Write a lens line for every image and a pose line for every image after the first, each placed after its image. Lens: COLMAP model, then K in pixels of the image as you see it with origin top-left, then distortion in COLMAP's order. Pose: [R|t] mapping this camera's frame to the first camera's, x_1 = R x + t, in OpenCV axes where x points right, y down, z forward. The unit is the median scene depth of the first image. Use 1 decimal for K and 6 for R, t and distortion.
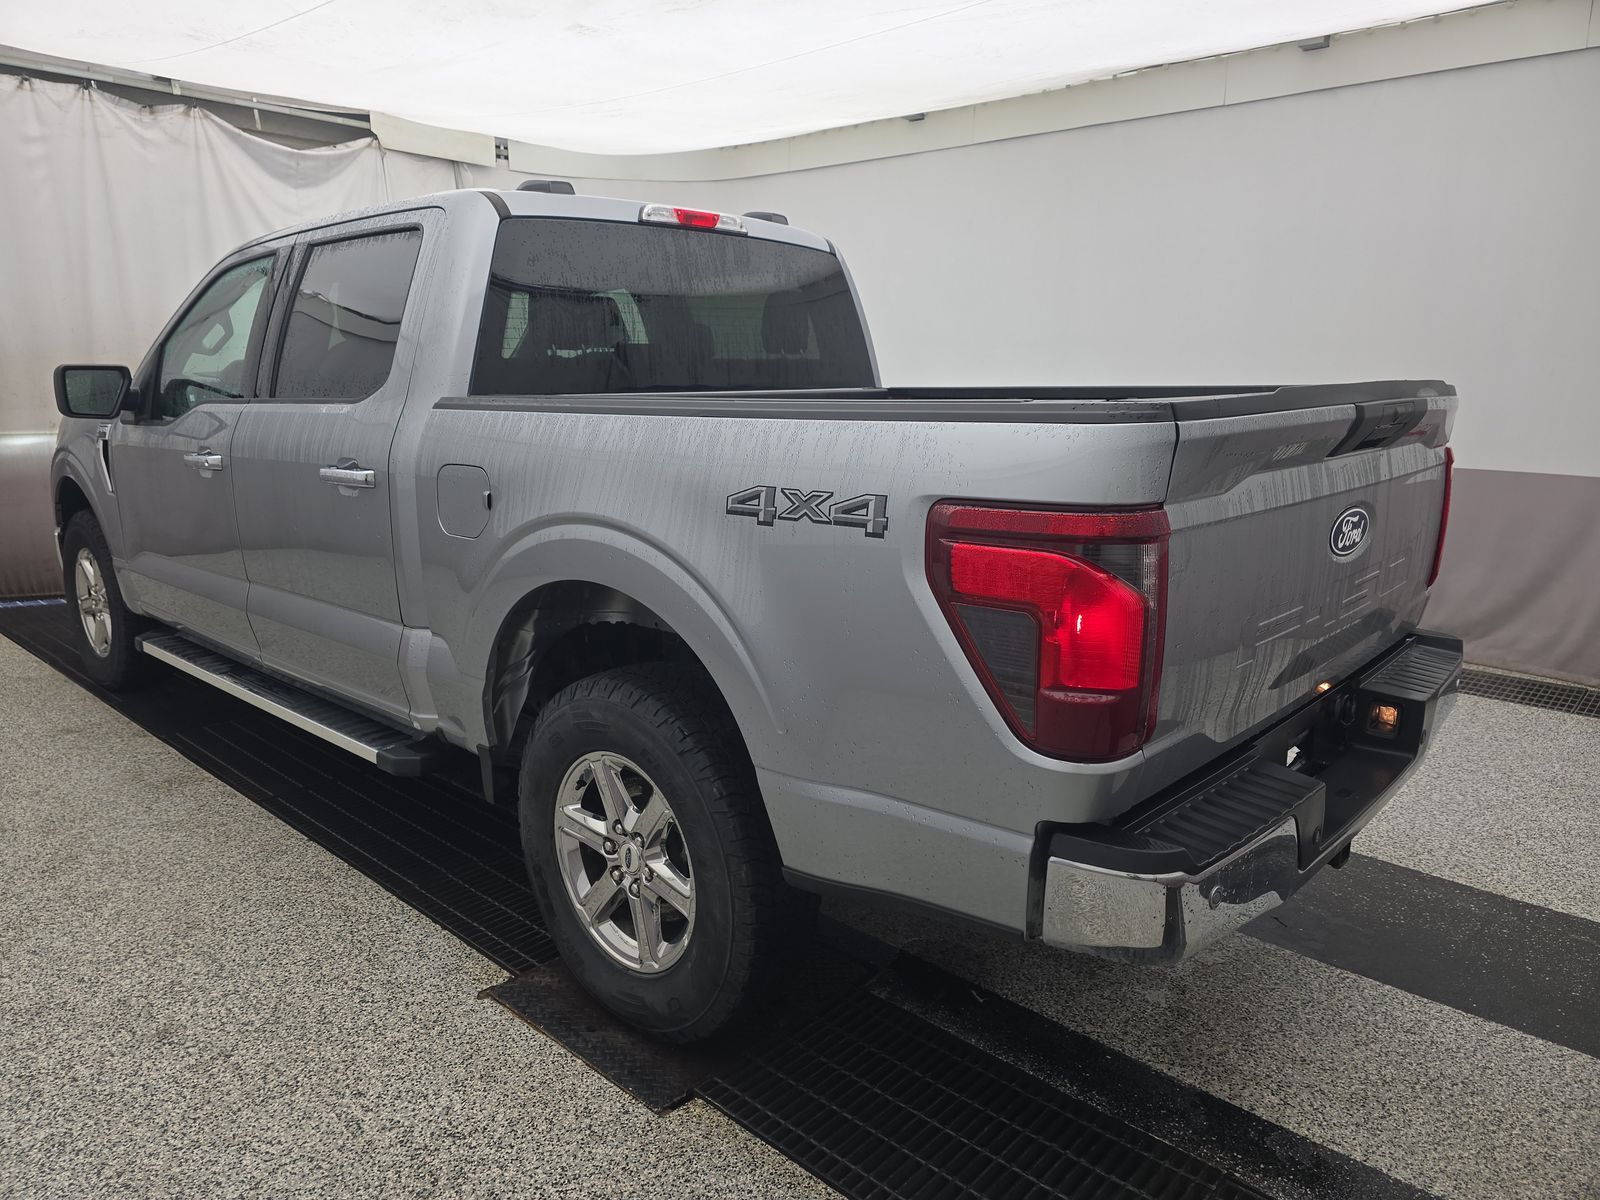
lens RADIAL K [[1072.7, 0, 790.2], [0, 1072.7, 593.2], [0, 0, 1]] dist [0.058957, -0.049048]
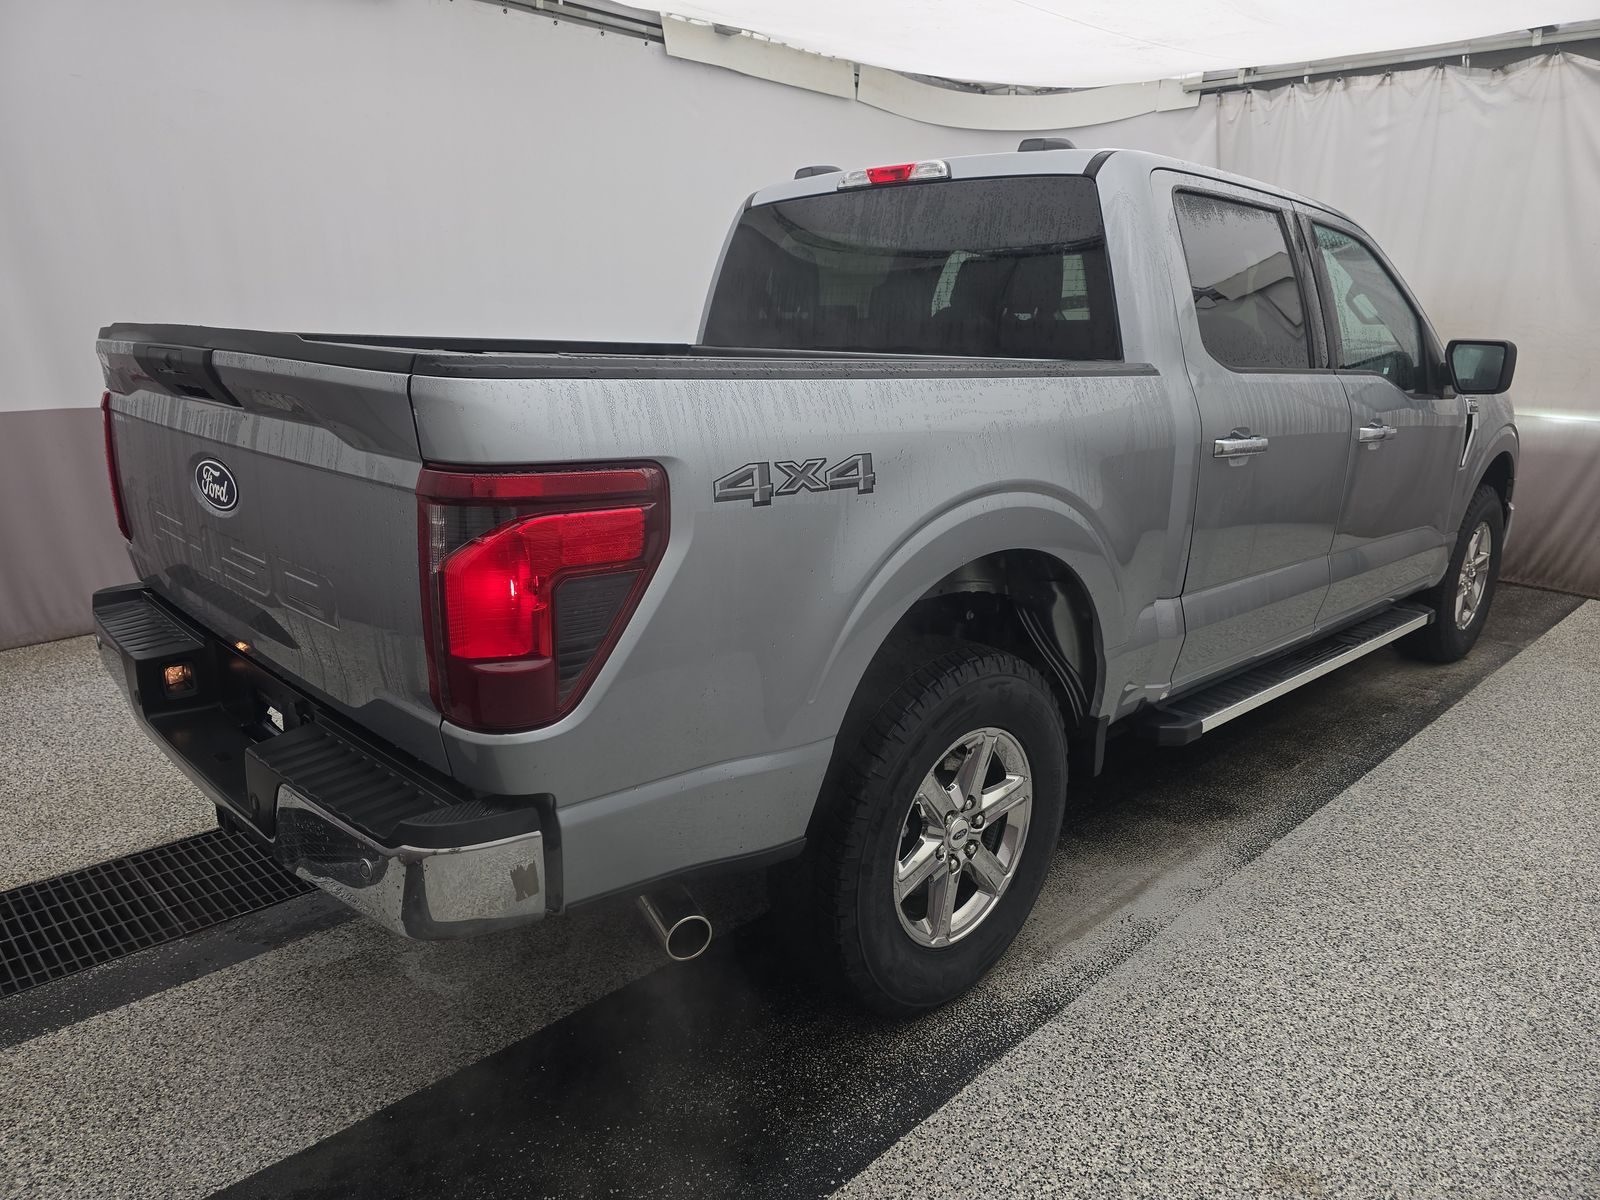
lens RADIAL K [[1072.7, 0, 790.2], [0, 1072.7, 593.2], [0, 0, 1]] dist [0.058957, -0.049048]
pose [[-0.054880, 0.236626, -0.970050, 0.966814], [-0.227188, 0.943072, 0.242899, -0.210832], [0.972303, 0.233714, 0.002003, 1.015147]]
